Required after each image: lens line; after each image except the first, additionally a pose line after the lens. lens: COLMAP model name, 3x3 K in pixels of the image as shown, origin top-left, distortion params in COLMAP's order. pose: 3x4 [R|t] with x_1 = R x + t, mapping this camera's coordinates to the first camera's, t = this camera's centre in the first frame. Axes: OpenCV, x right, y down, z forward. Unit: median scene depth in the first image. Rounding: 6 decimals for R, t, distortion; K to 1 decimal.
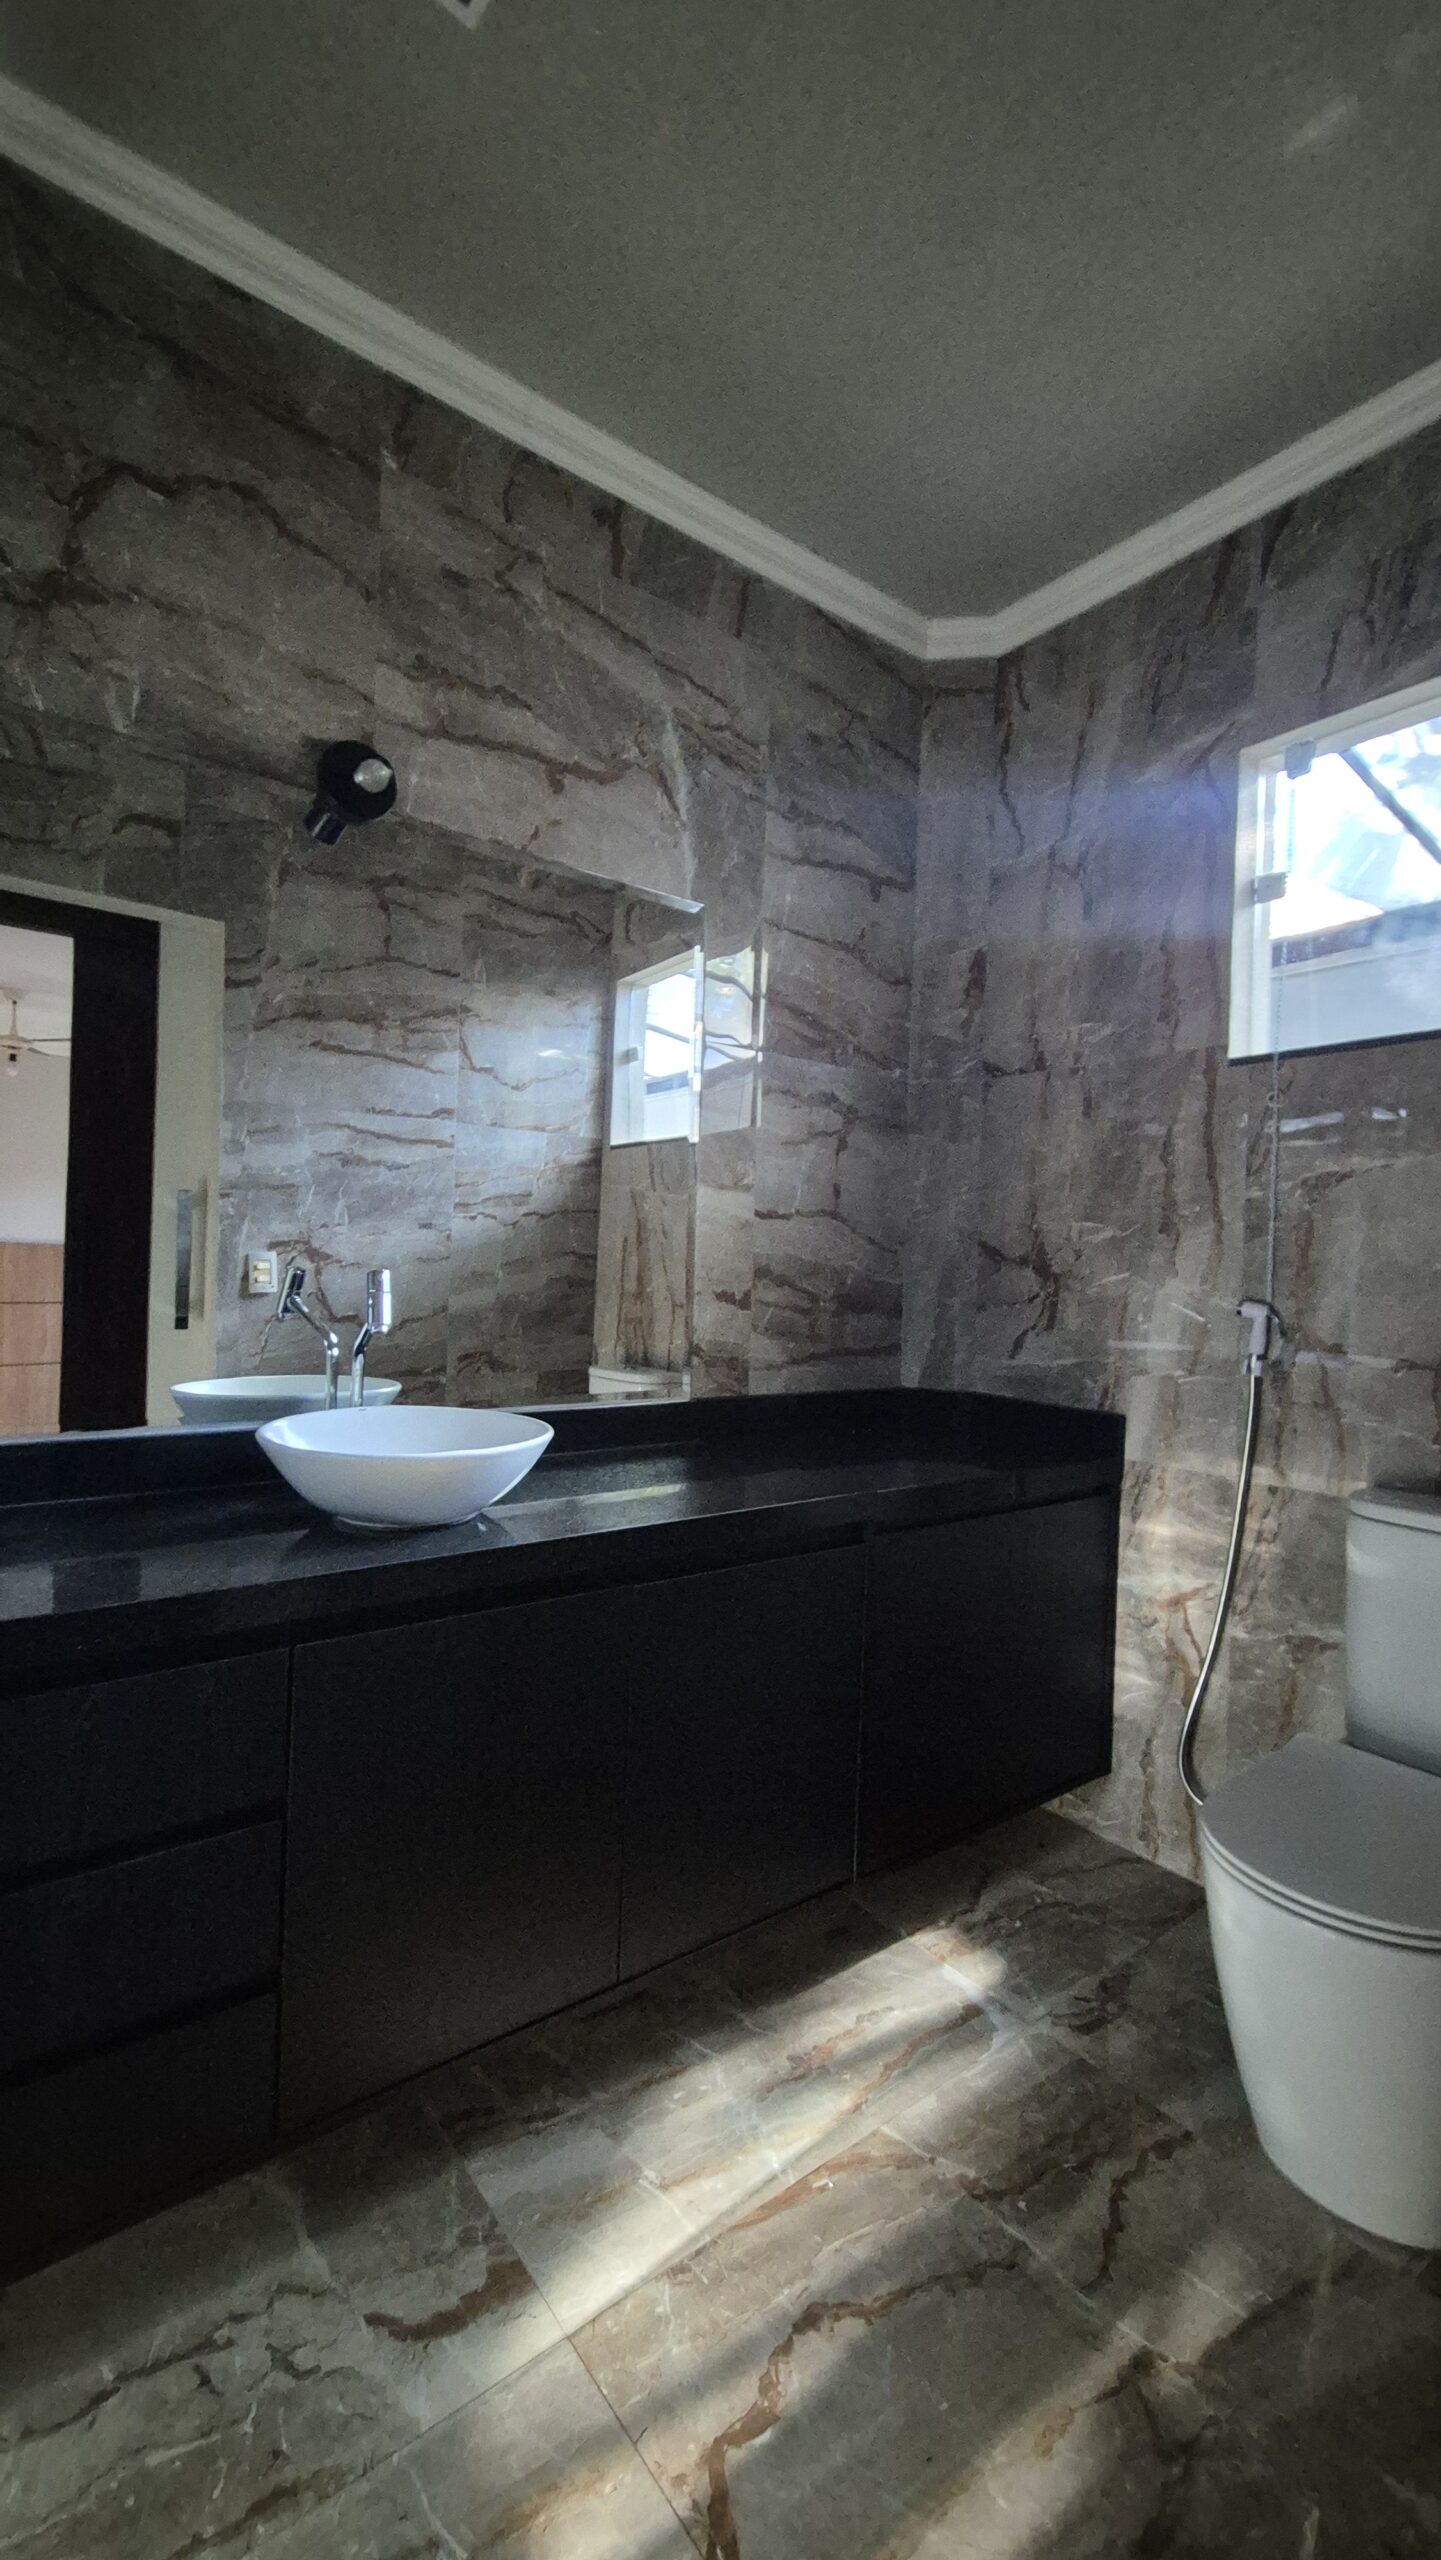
lens RADIAL K [[1059.8, 0, 726.5], [0, 1059.8, 1275.4], [0, 0, 1]] dist [0.001763, -0.000394]
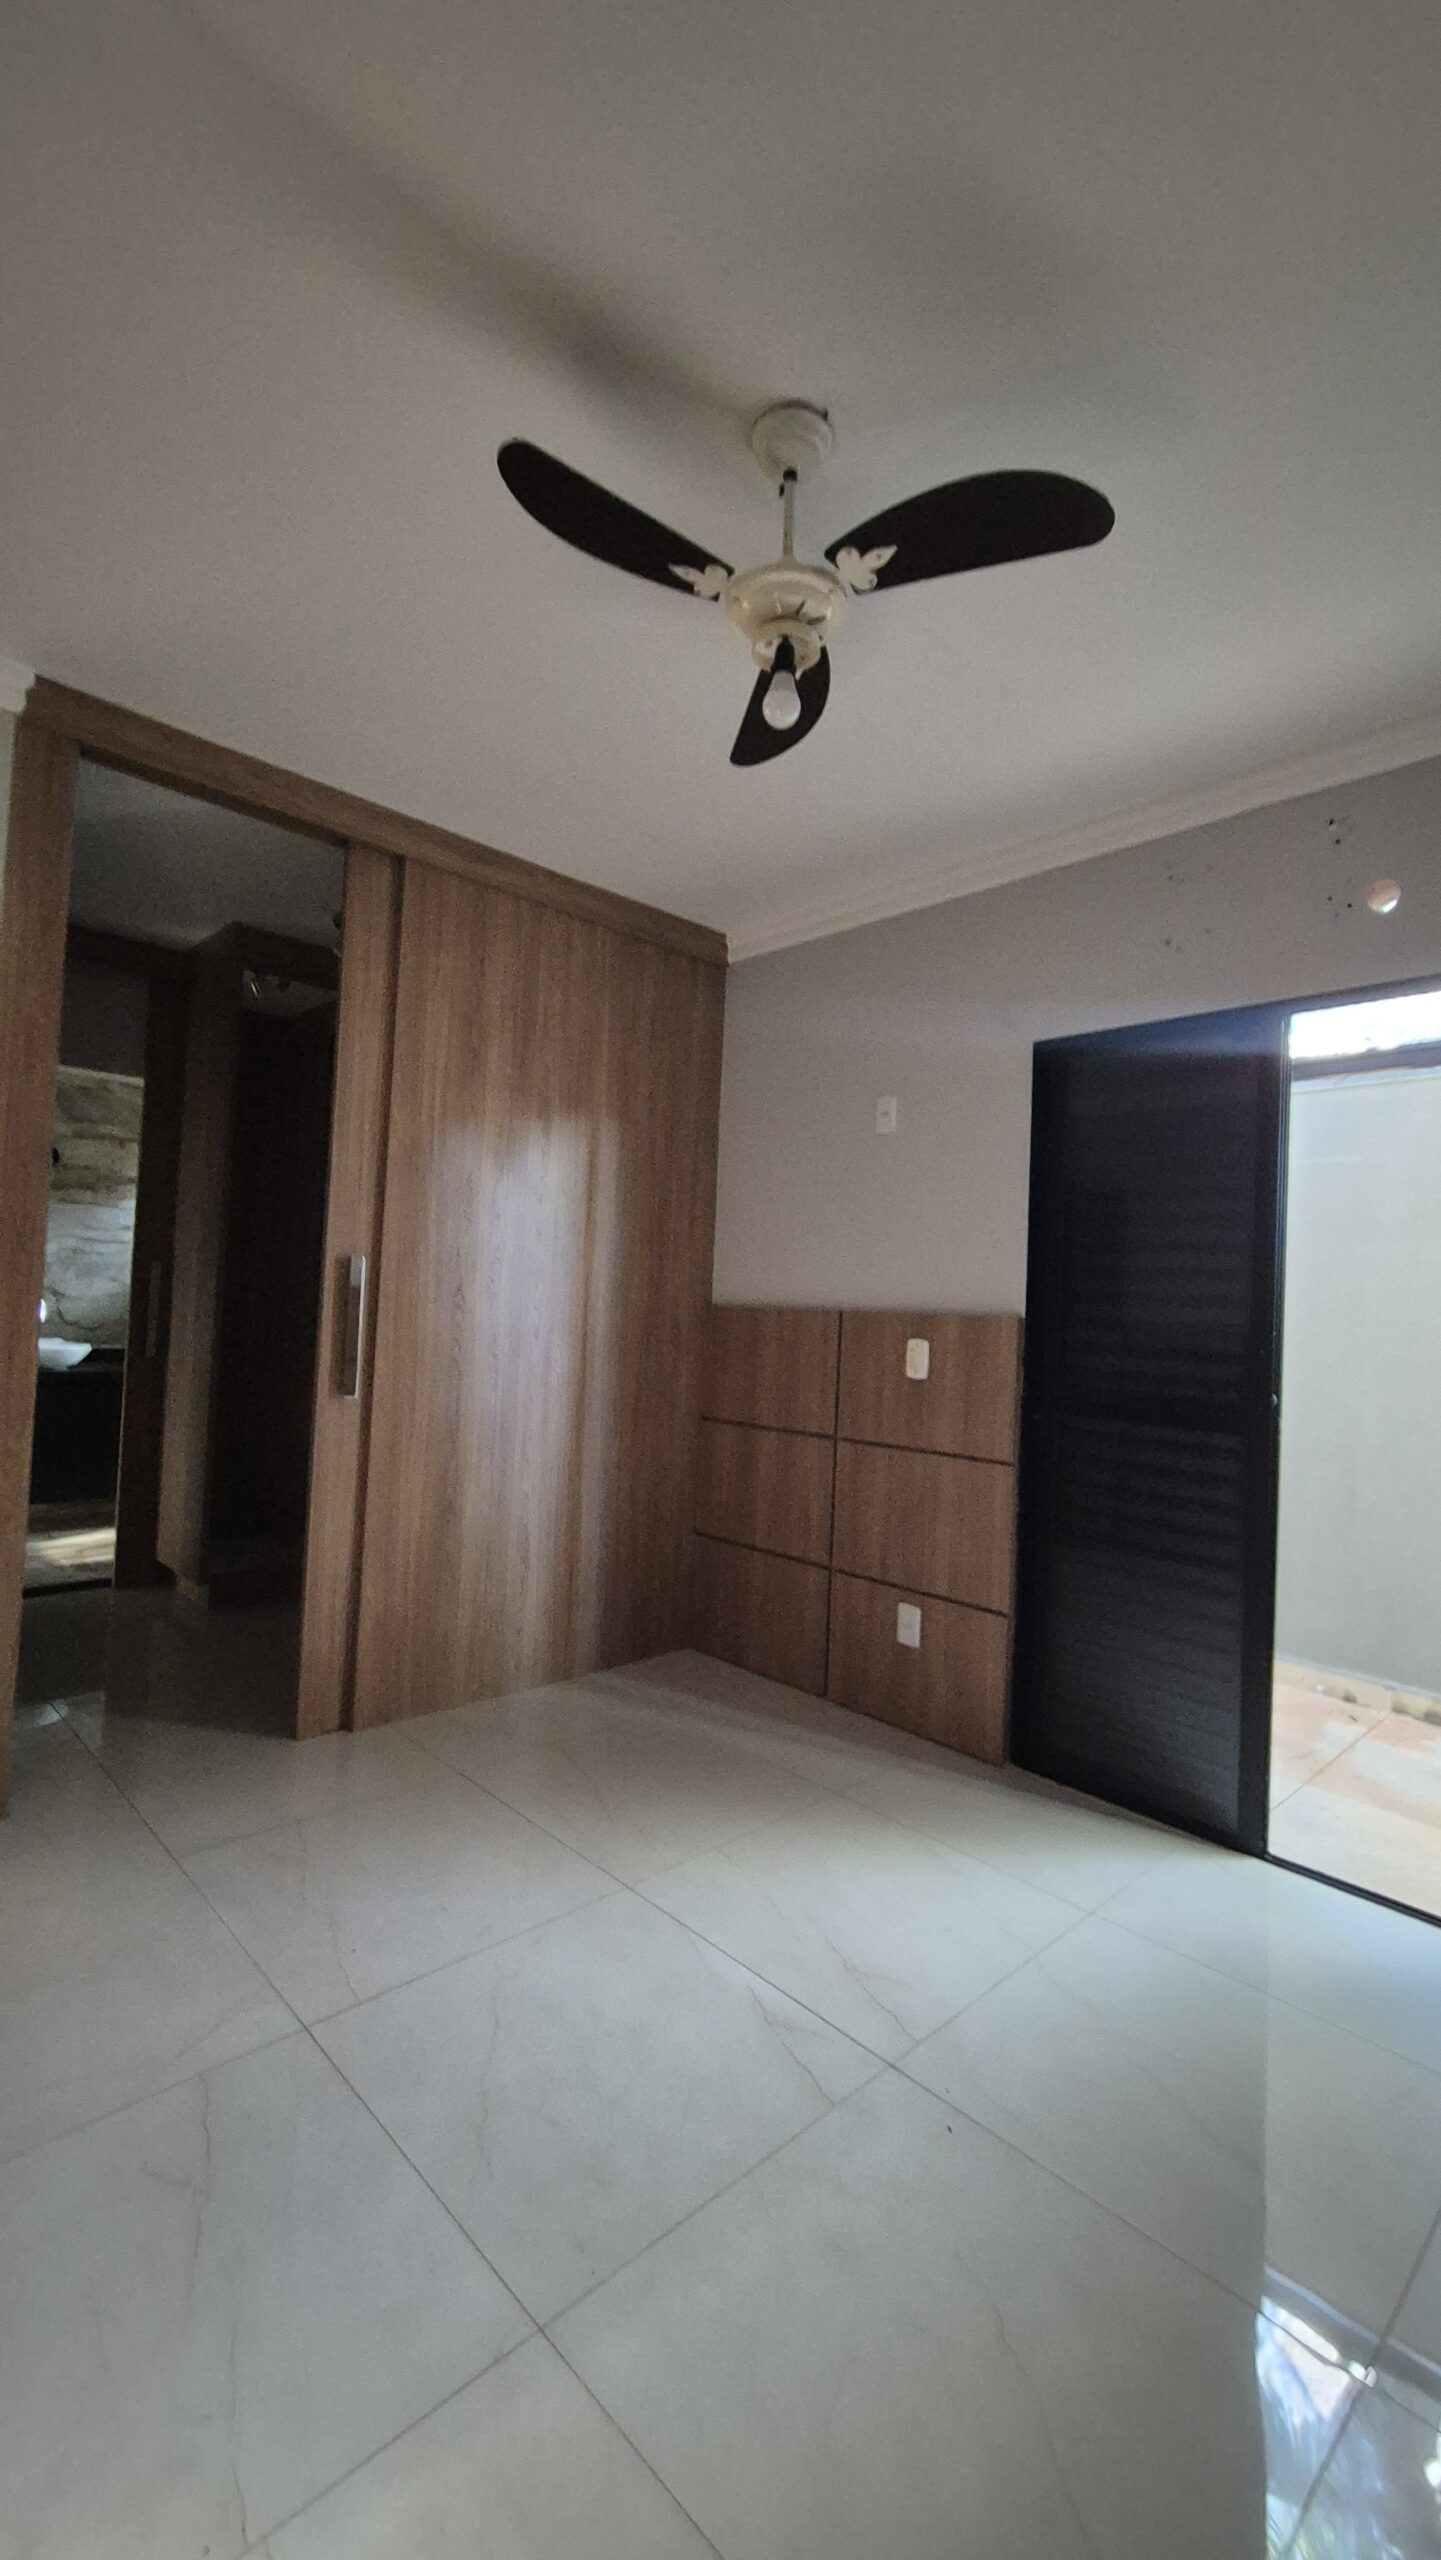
lens RADIAL K [[1059.8, 0, 726.5], [0, 1059.8, 1275.4], [0, 0, 1]] dist [0.001763, -0.000394]
pose [[0.994546, 0.014443, 0.103292, 0.784295], [-0.011296, 0.999456, -0.030990, -0.003055], [-0.103683, 0.029654, 0.994168, -1.378762]]
